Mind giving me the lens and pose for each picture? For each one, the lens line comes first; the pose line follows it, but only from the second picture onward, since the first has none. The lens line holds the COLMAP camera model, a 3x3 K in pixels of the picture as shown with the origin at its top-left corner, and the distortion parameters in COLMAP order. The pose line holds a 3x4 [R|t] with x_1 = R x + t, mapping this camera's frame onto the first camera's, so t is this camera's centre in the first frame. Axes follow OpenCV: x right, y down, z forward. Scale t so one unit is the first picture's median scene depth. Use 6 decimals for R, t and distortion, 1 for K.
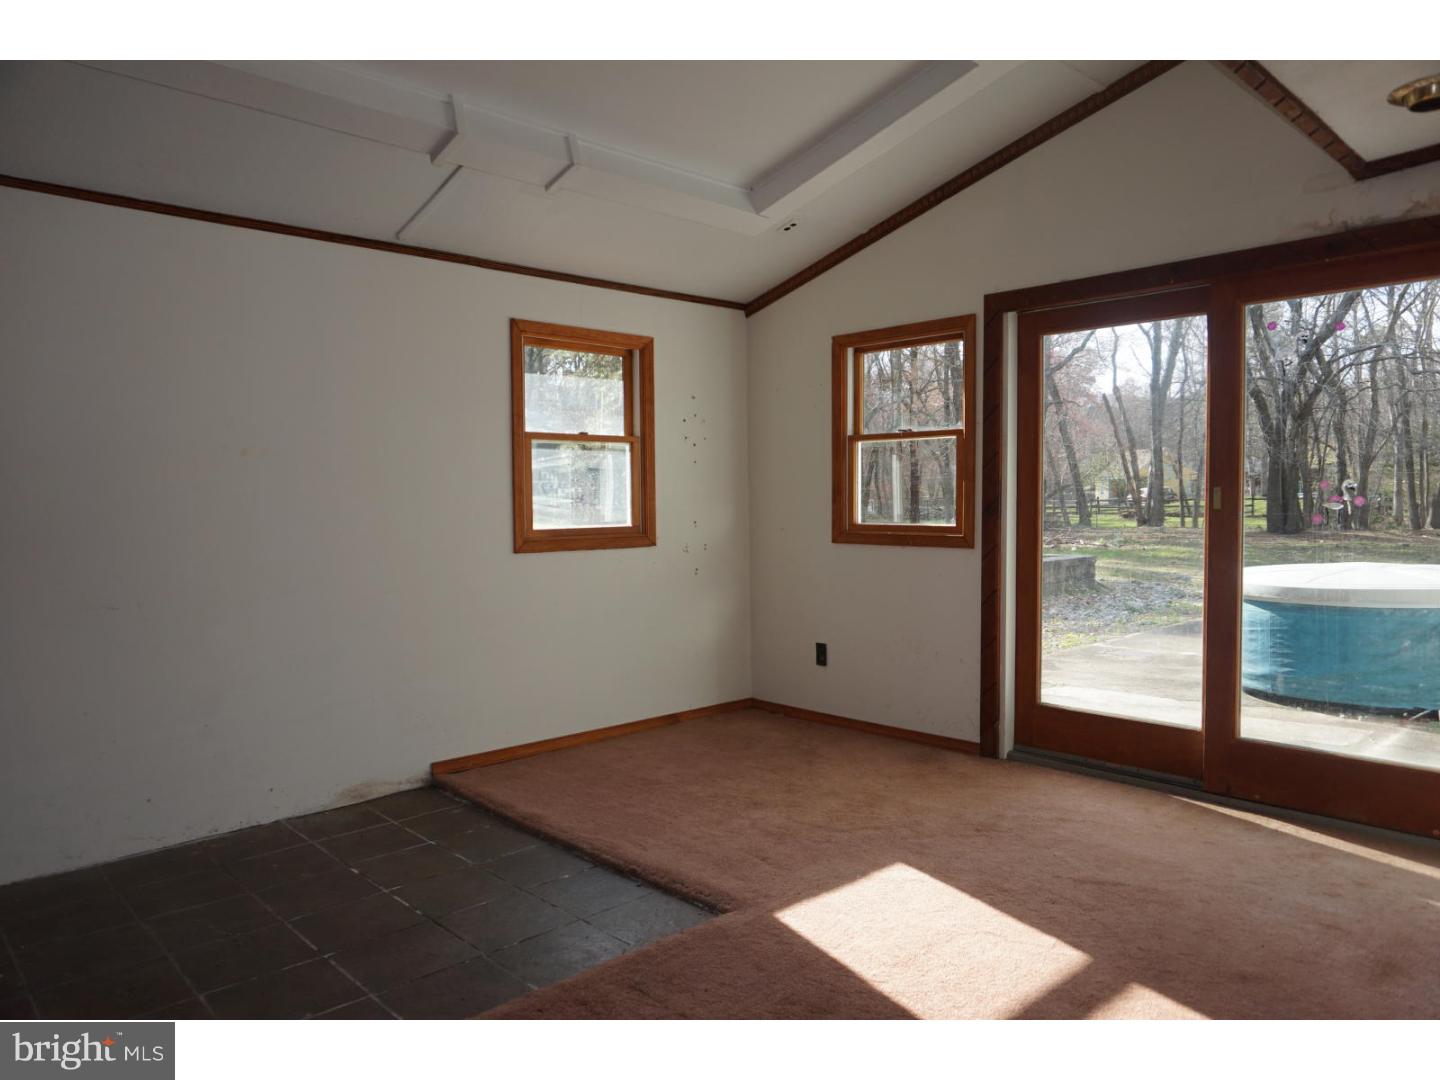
lens RADIAL K [[979.9, 0, 718.9], [0, 979.9, 536.1], [0, 0, 1]] dist [-0.022352, 0.001571]
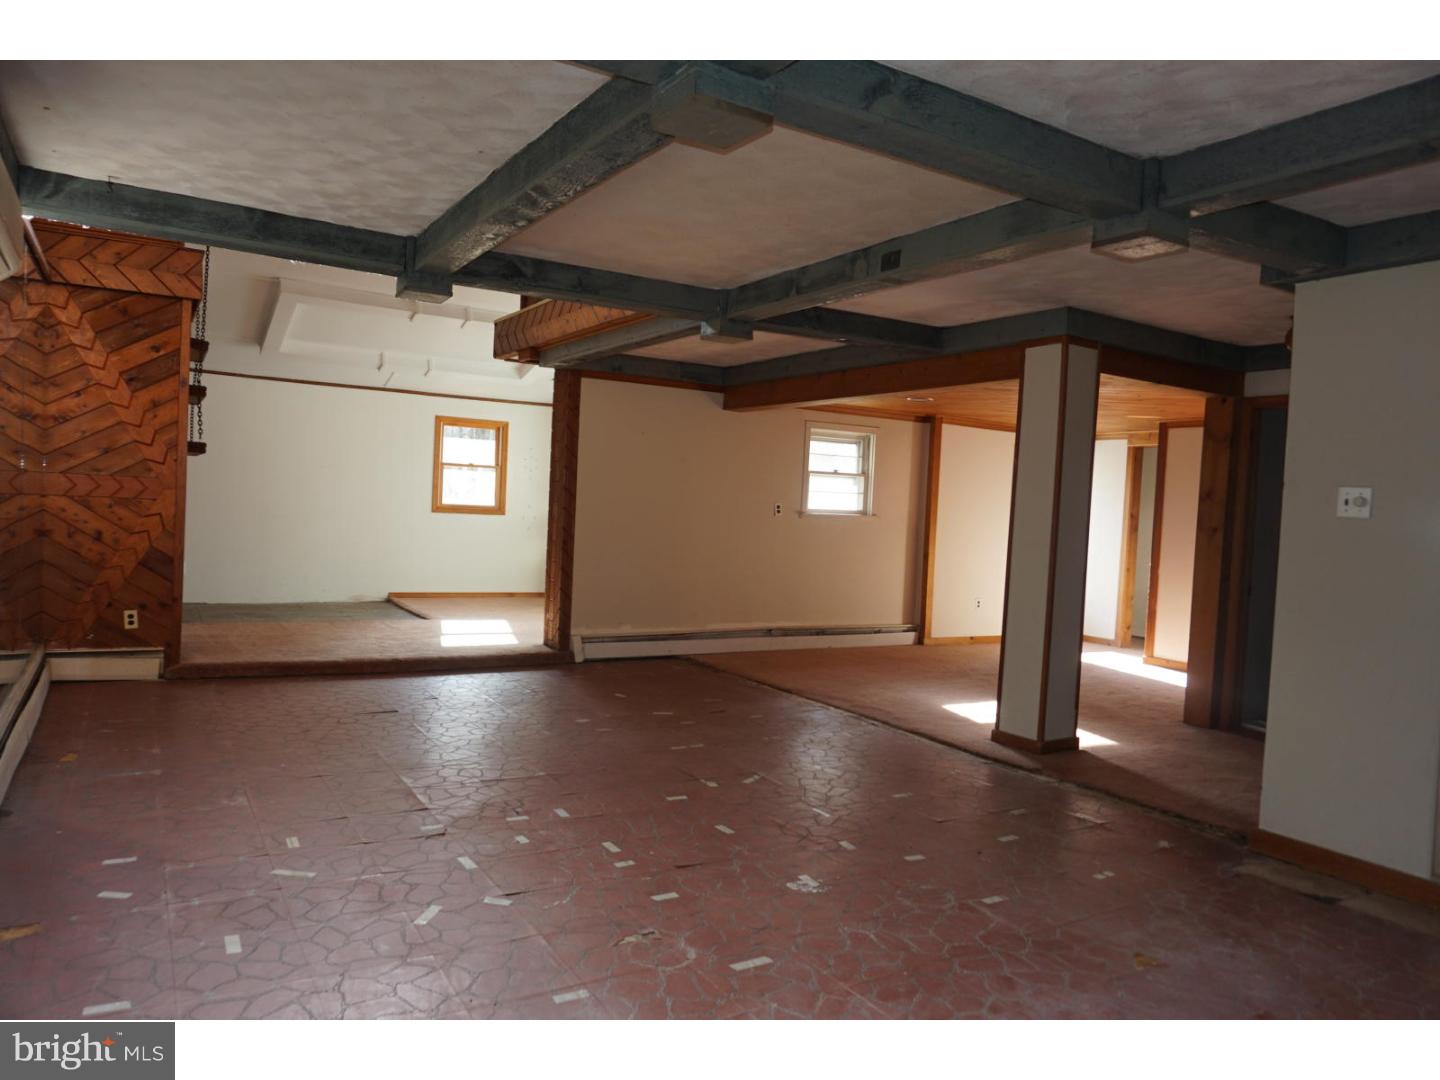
lens RADIAL K [[979.9, 0, 720.3], [0, 979.9, 541.5], [0, 0, 1]] dist [-0.022352, 0.001571]
pose [[0.974567, 0.068303, -0.213432, 0.938909], [-0.069990, 0.997548, -0.000351, 0.038739], [0.212885, 0.015280, 0.976958, -1.126862]]
